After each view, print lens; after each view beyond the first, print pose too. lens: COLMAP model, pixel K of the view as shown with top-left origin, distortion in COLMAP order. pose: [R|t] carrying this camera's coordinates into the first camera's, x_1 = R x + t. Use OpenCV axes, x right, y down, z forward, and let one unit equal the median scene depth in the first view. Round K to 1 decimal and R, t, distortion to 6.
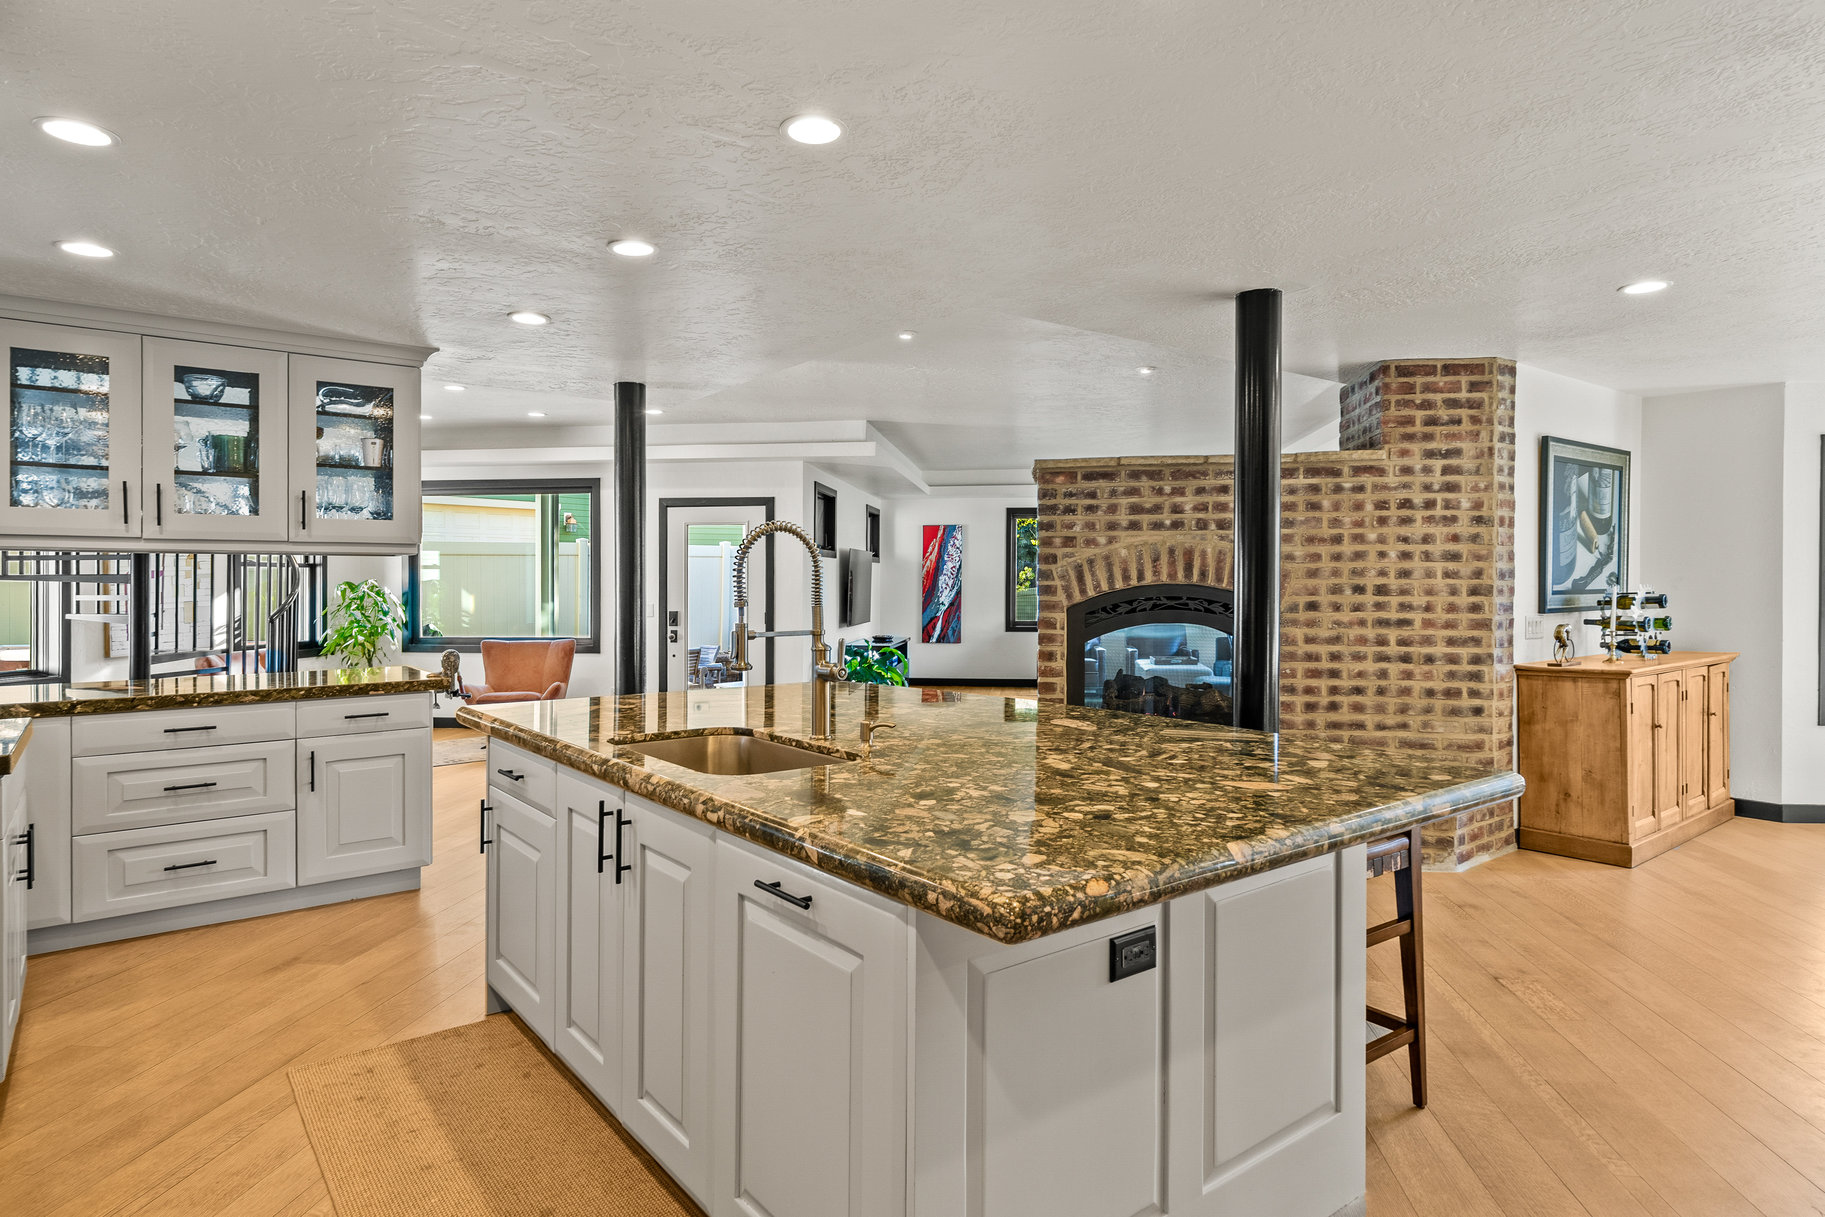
lens RADIAL K [[996.2, 0, 912.5], [0, 996.2, 608.5], [0, 0, 1]] dist [0.000600, -0.000485]
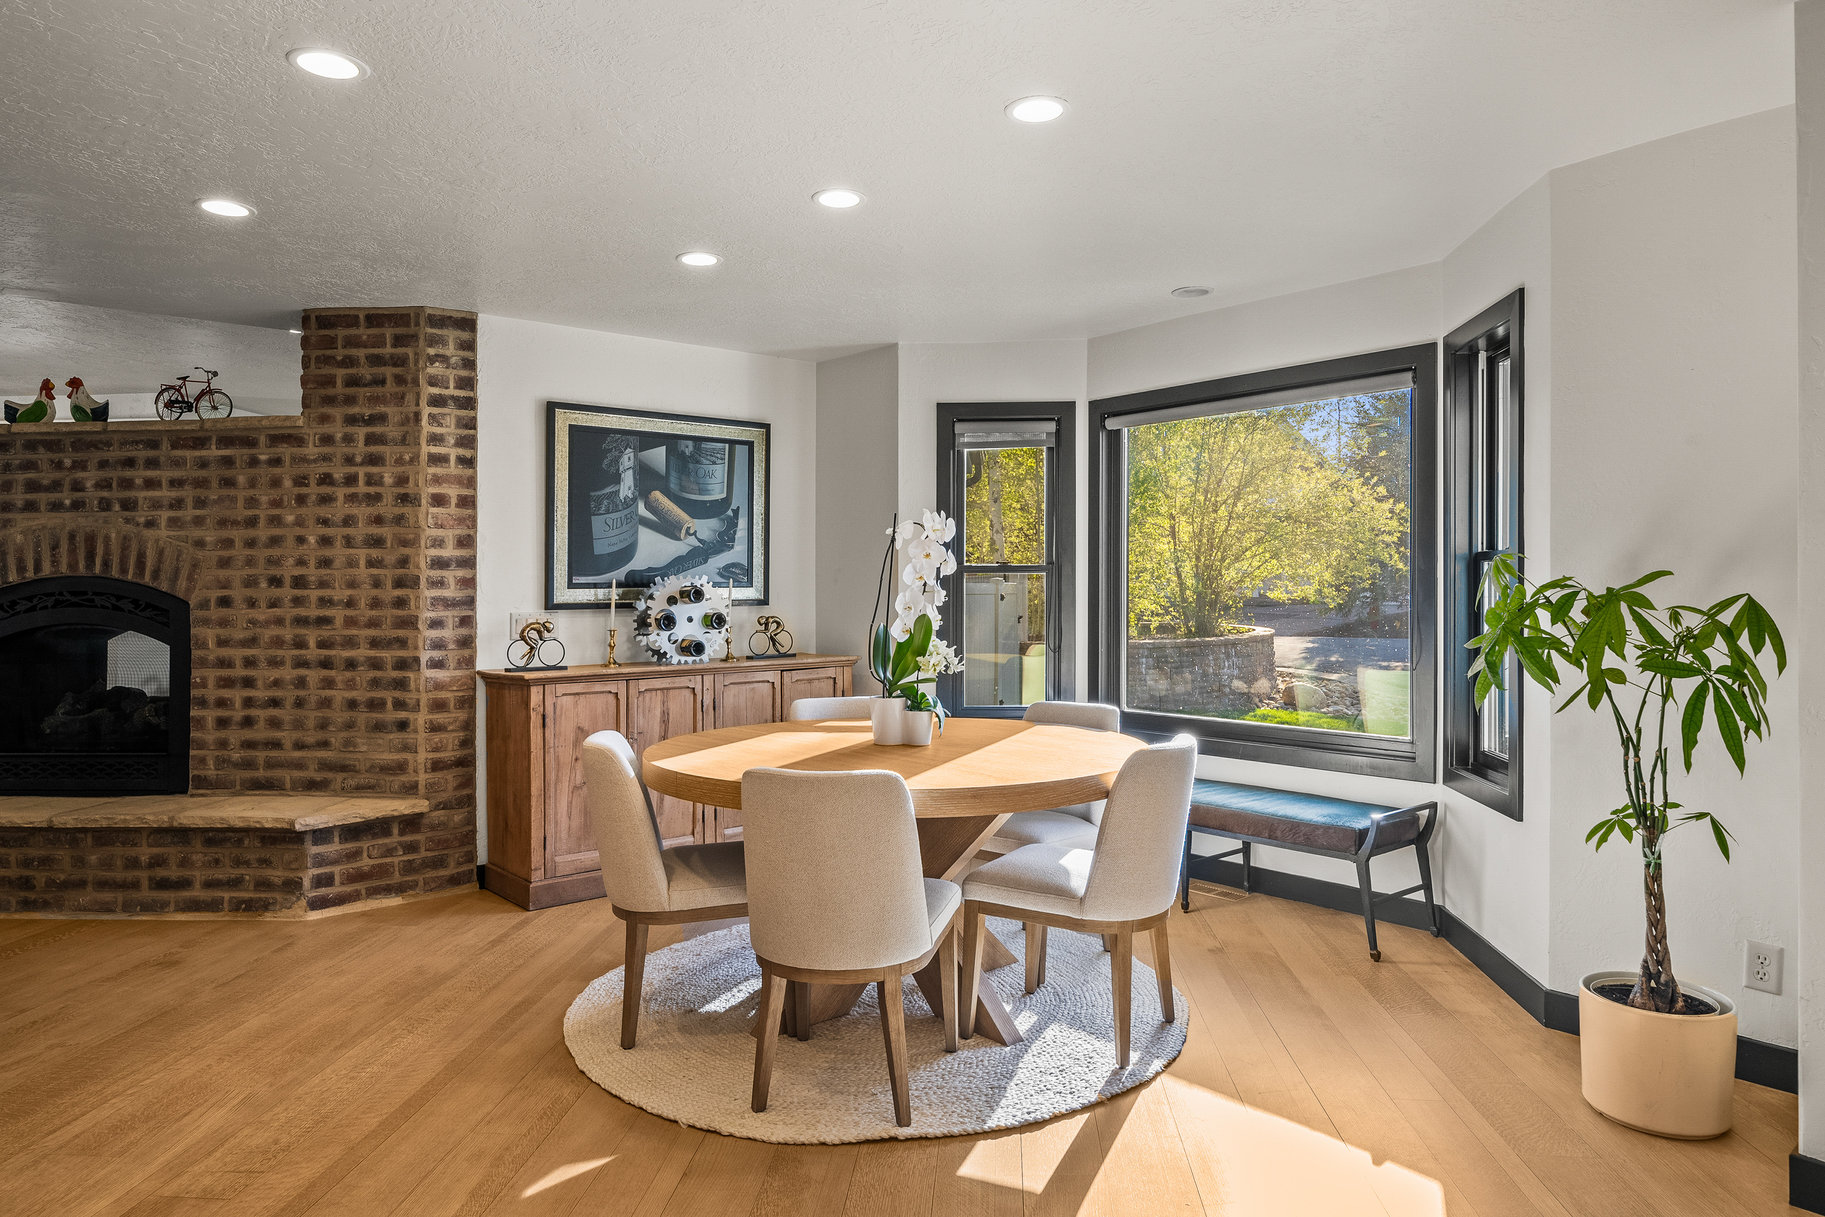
lens RADIAL K [[1093.9, 0, 912.5], [0, 1093.9, 608.5], [0, 0, 1]] dist [-0.002152, 0.000106]
pose [[0.998727, -0.004732, 0.050214, 0.939201], [0.005284, 0.999927, -0.010863, 0.016339], [-0.050159, 0.011115, 0.998679, 0.055980]]
